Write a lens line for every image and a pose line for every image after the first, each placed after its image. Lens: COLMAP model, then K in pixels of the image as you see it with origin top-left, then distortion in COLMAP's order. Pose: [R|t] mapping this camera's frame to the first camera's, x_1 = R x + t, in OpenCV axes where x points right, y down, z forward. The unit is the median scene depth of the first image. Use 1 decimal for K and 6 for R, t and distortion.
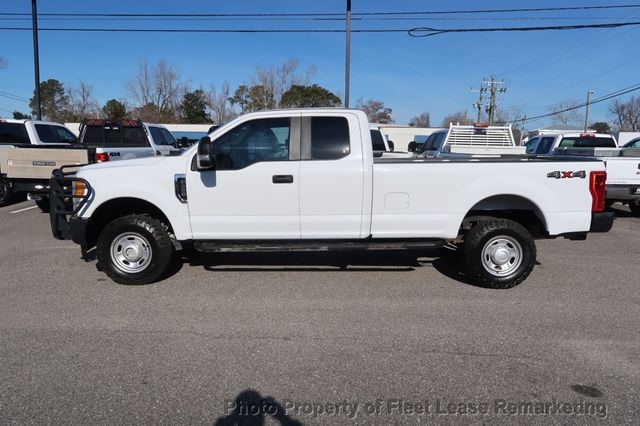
lens RADIAL K [[442.0, 0, 320.0], [0, 442.0, 213.0], [0, 0, 1]] dist [-0.014749, -0.002723]
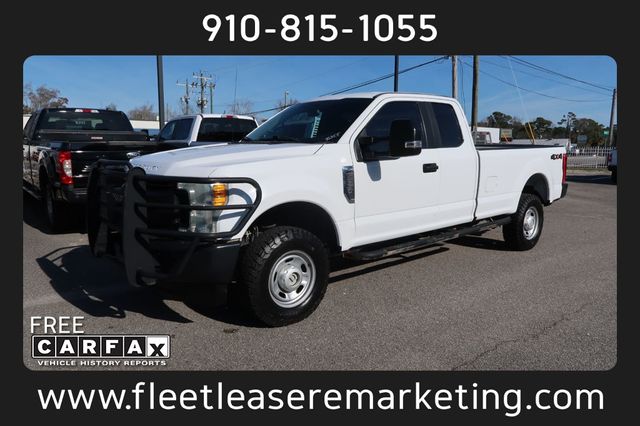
lens RADIAL K [[442.0, 0, 320.0], [0, 442.0, 213.0], [0, 0, 1]] dist [-0.014749, -0.002723]
pose [[0.773072, -0.101764, 0.626102, -0.839473], [0.094400, 0.994513, 0.045086, -0.045064], [-0.627255, 0.024250, 0.778436, 0.414966]]
